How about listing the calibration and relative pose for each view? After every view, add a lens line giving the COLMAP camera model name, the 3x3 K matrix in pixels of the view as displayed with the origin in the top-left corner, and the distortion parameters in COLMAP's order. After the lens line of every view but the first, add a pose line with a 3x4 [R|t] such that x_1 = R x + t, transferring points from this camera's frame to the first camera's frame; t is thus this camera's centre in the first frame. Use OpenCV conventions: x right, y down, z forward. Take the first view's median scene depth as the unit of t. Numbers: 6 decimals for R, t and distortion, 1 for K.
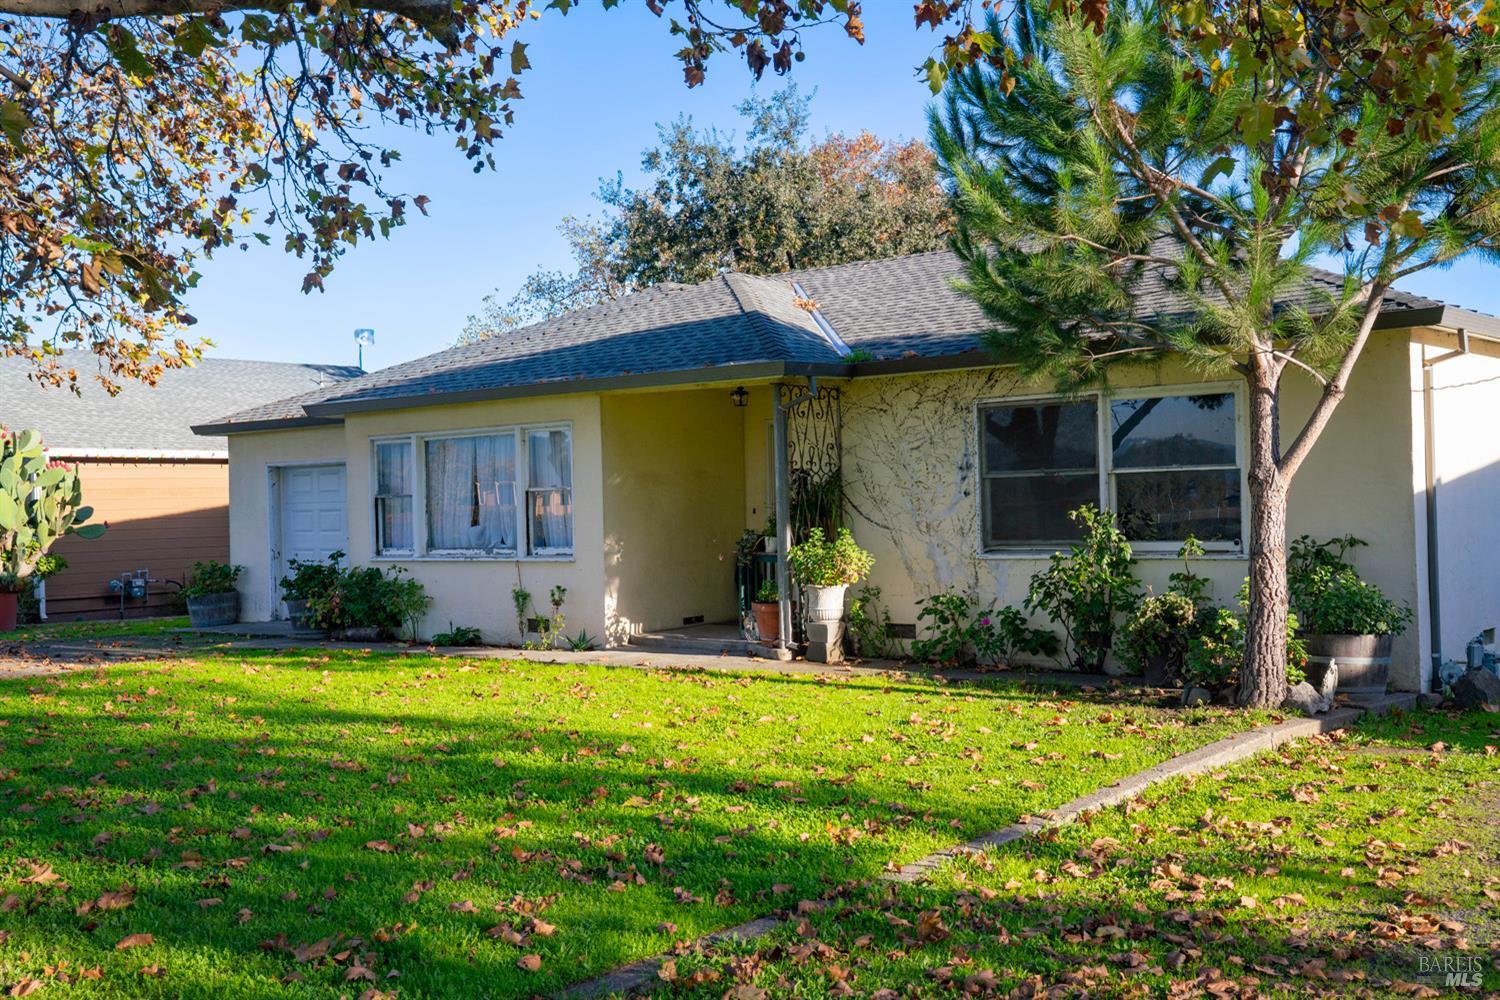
lens RADIAL K [[1614.8, 0, 750.1], [0, 1614.8, 498.0], [0, 0, 1]] dist [0.025347, 0.000000]
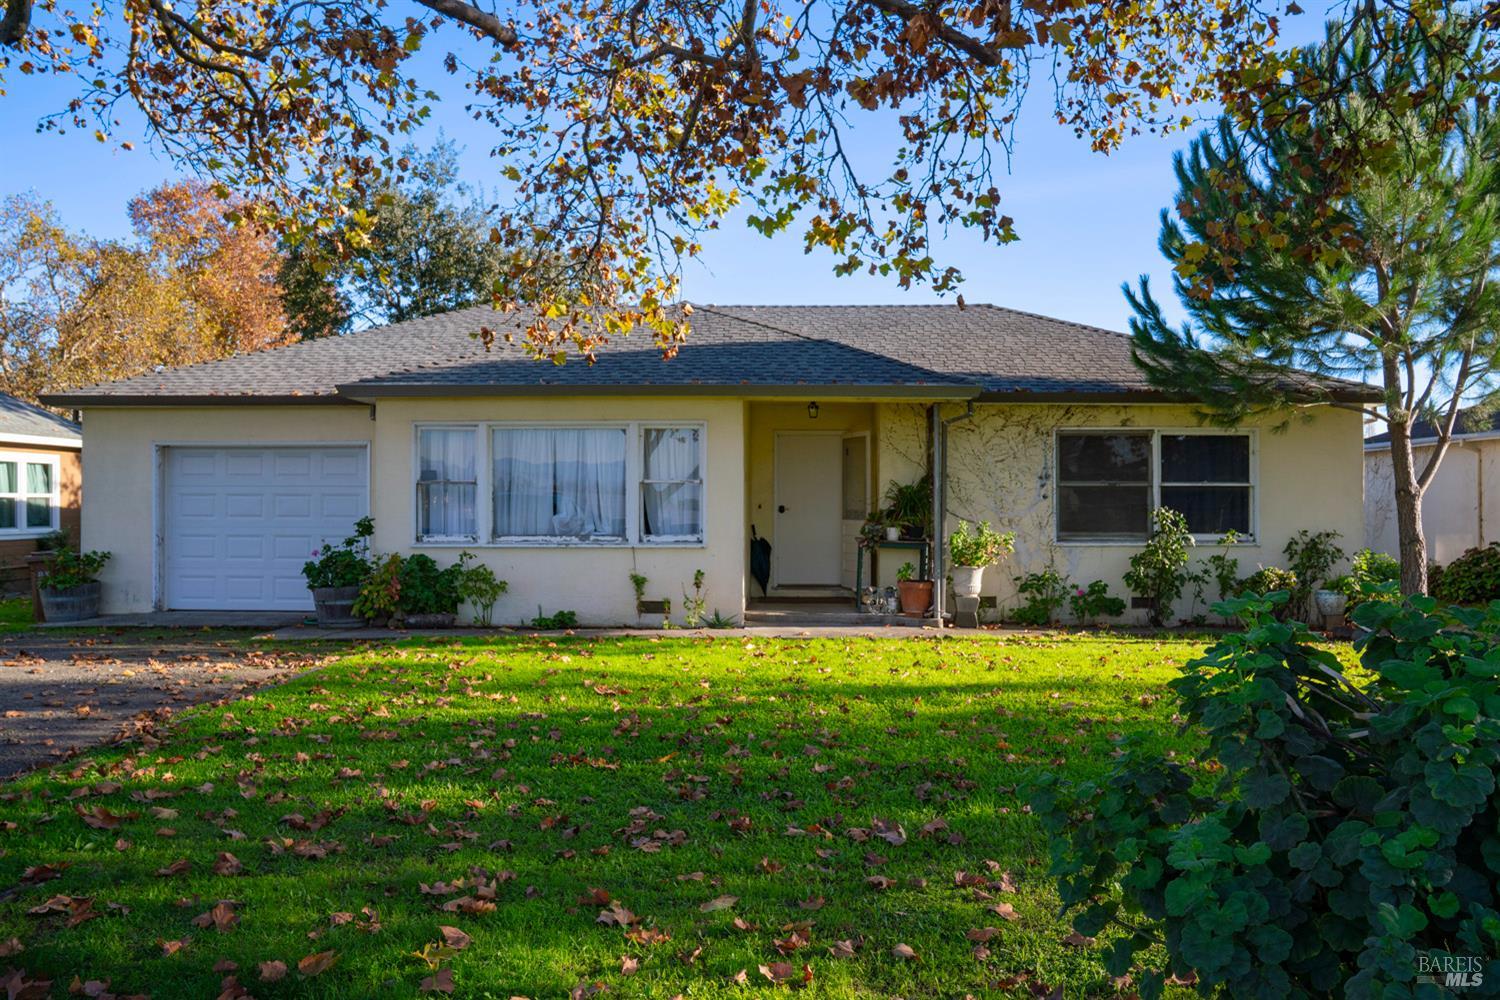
lens RADIAL K [[1259.3, 0, 750.1], [0, 1259.3, 497.8], [0, 0, 1]] dist [-0.020681, -0.001376]
pose [[0.775274, 0.027905, 0.631009, -0.690108], [-0.023925, 0.999604, -0.014811, 0.018725], [-0.631172, -0.003614, 0.775634, 0.338321]]
